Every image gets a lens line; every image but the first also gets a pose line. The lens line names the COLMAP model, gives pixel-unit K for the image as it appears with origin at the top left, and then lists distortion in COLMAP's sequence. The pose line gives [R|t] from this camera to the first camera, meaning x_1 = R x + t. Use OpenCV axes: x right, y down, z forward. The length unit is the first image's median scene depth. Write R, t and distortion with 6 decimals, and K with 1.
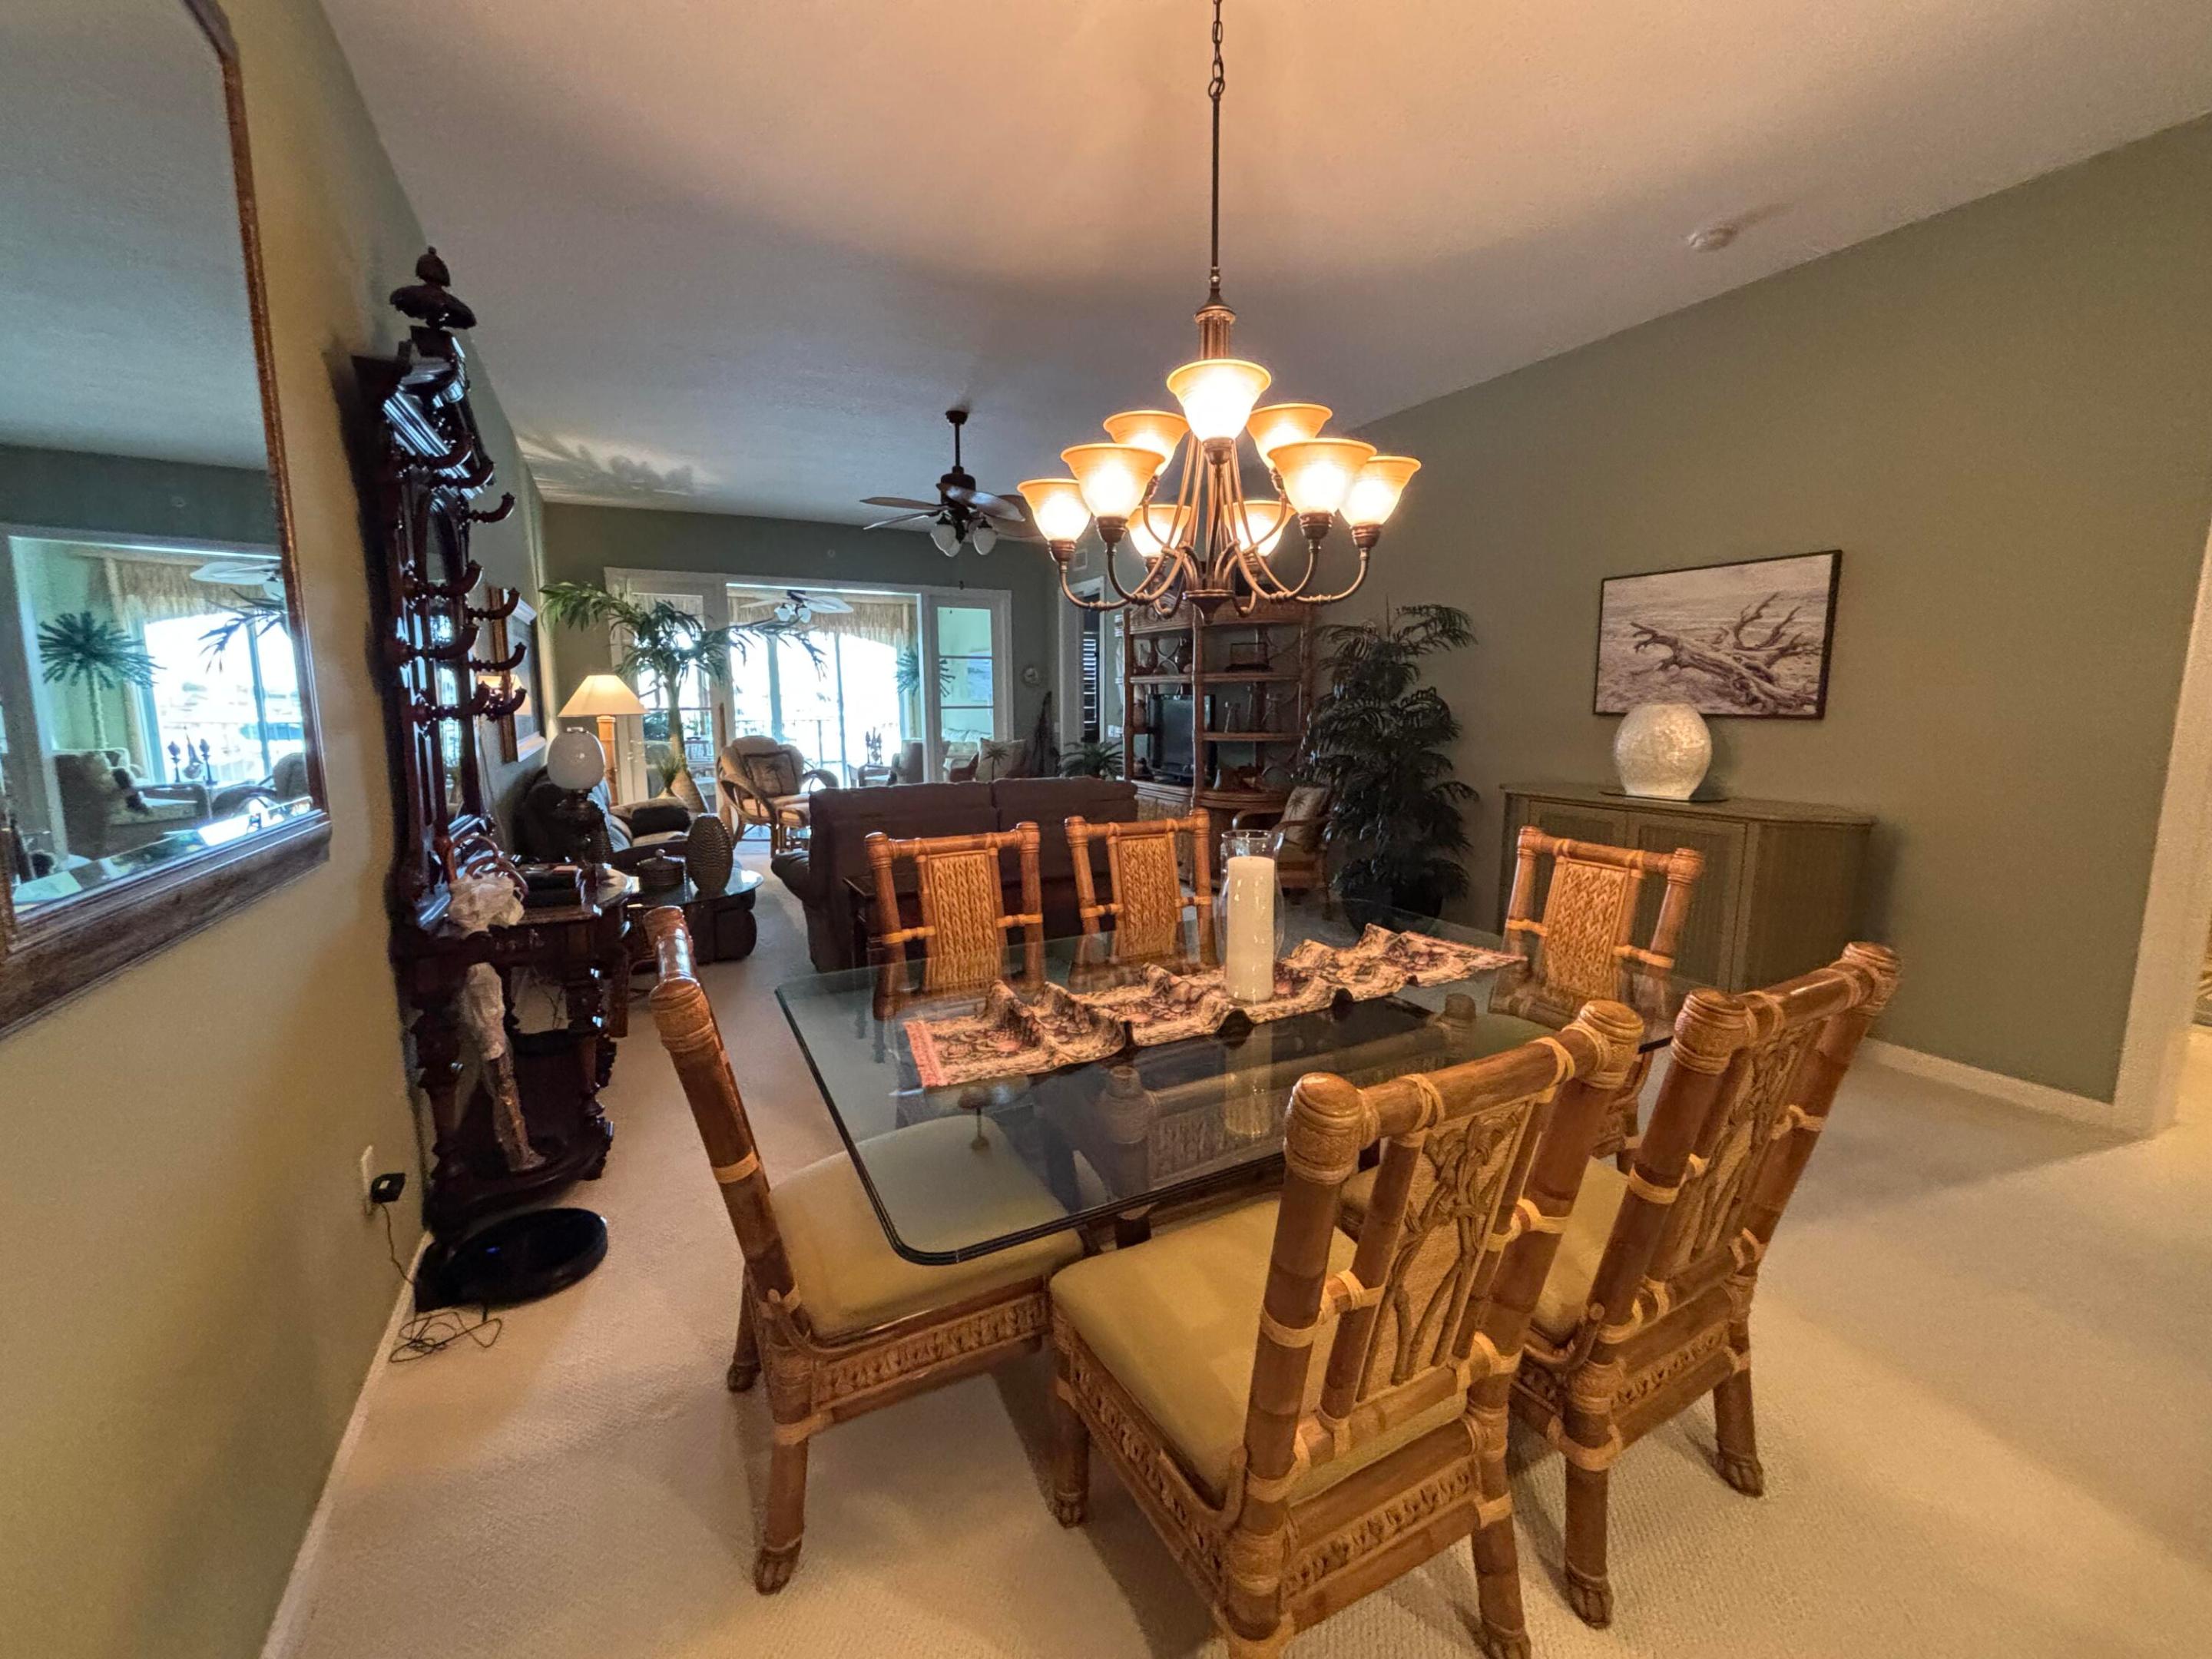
lens RADIAL K [[898.0, 0, 1106.0], [0, 898.0, 829.5], [0, 0, 1]] dist [-0.001739, 0.005809]
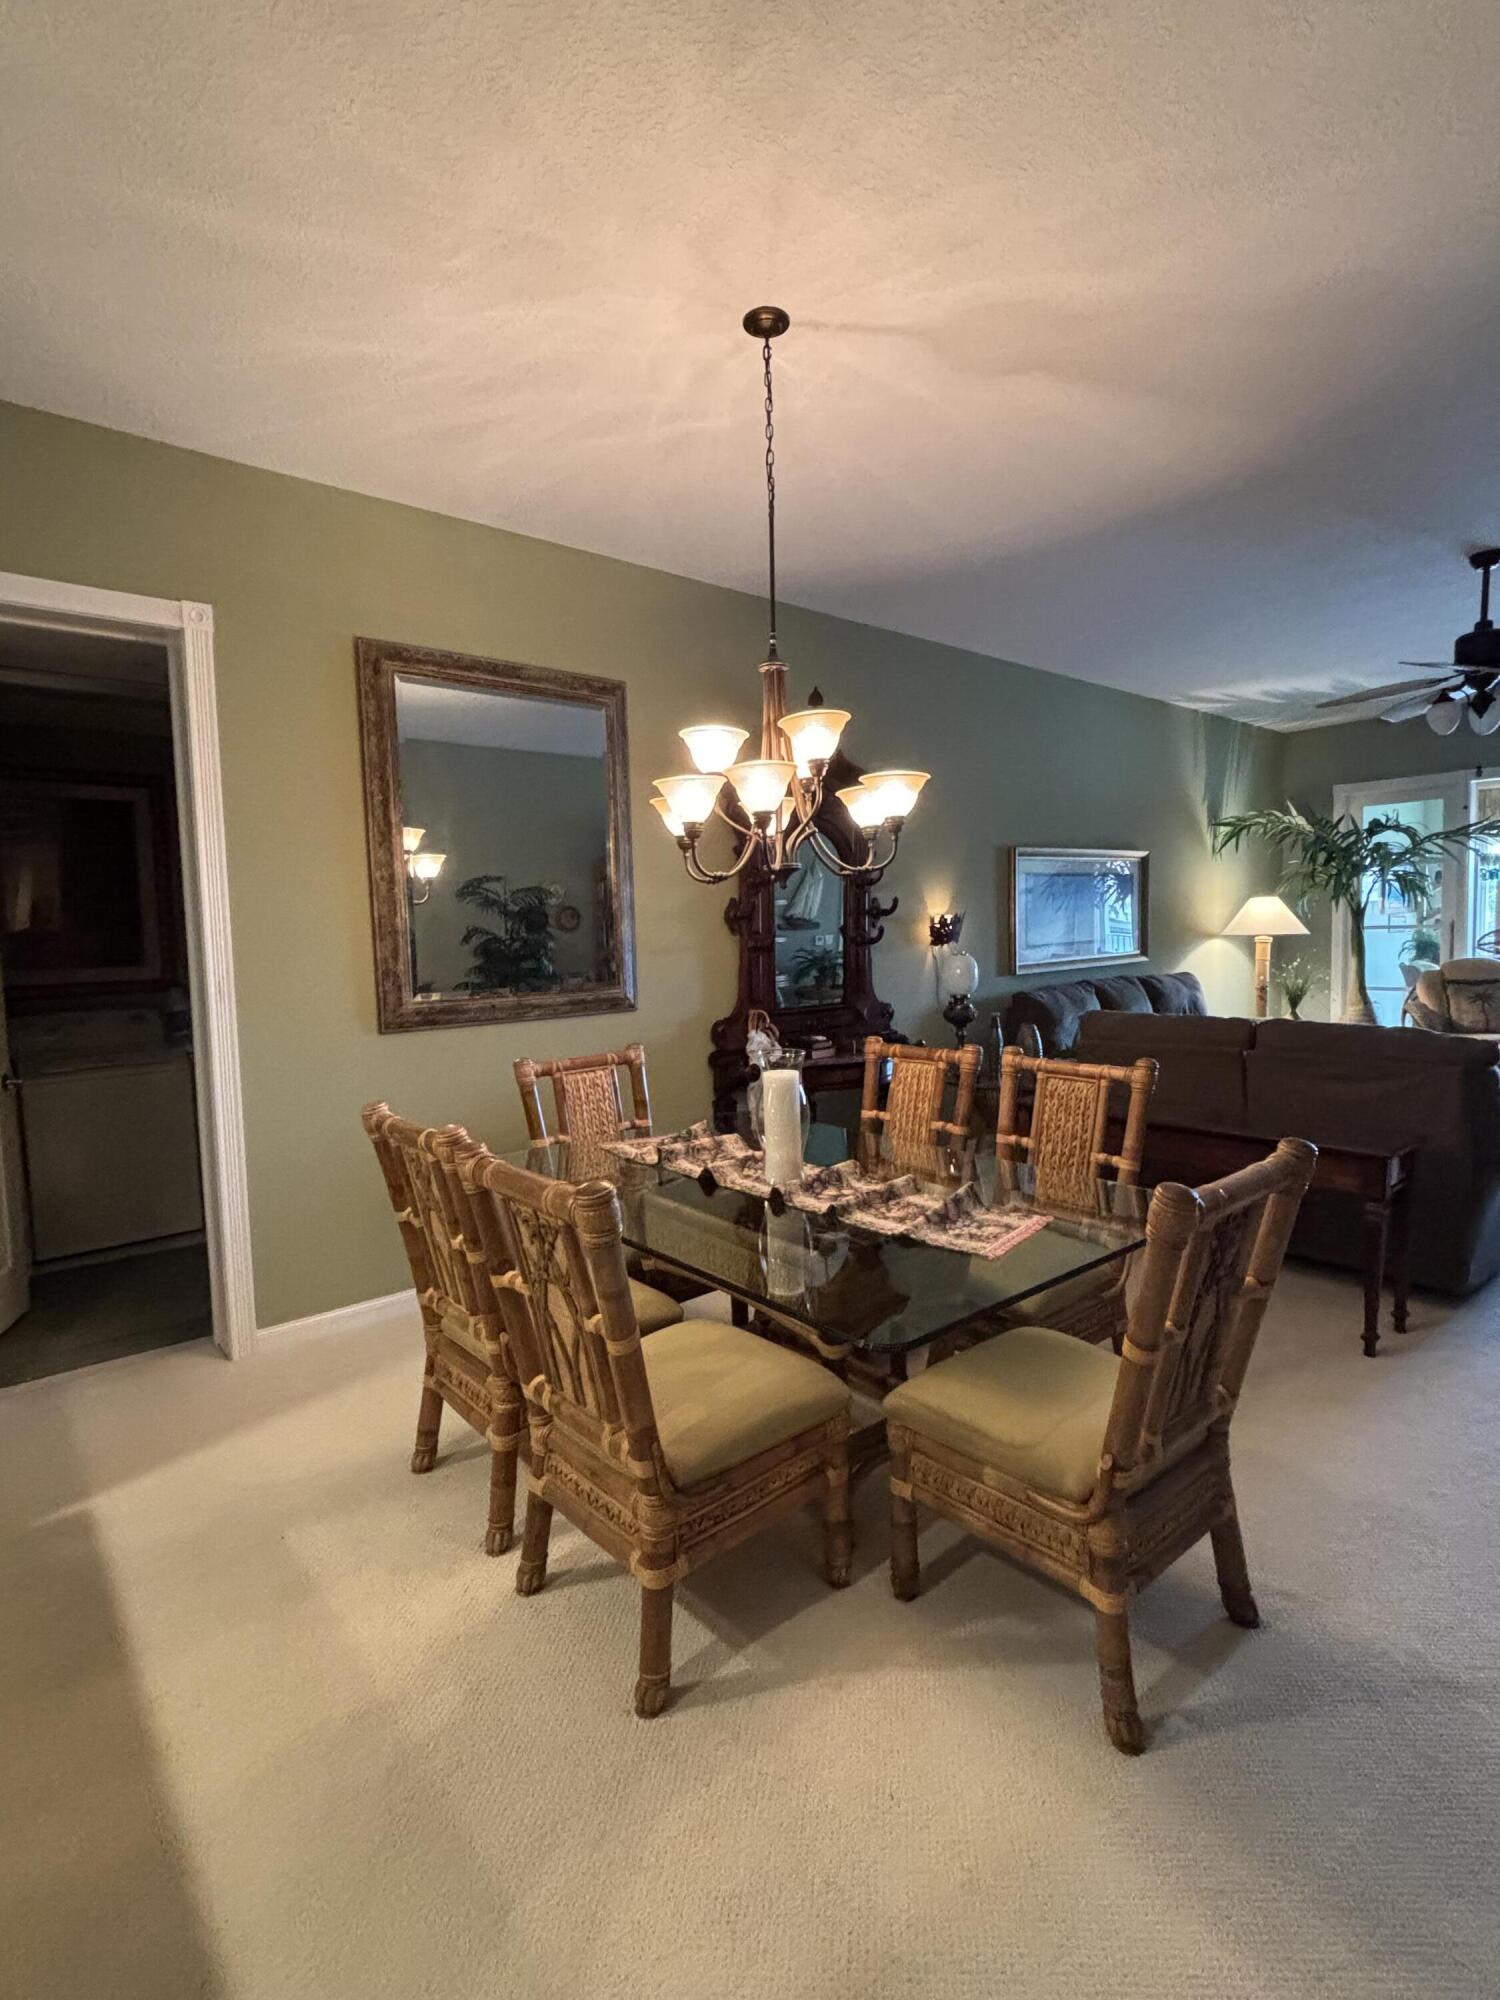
lens RADIAL K [[964.2, 0, 750.0], [0, 964.2, 1000.0], [0, 0, 1]] dist [0.014029, -0.000152]
pose [[0.236659, 0.073679, -0.968795, 0.999083], [-0.119983, 0.991704, 0.046112, -0.085541], [0.964156, 0.105326, 0.243536, 0.423998]]
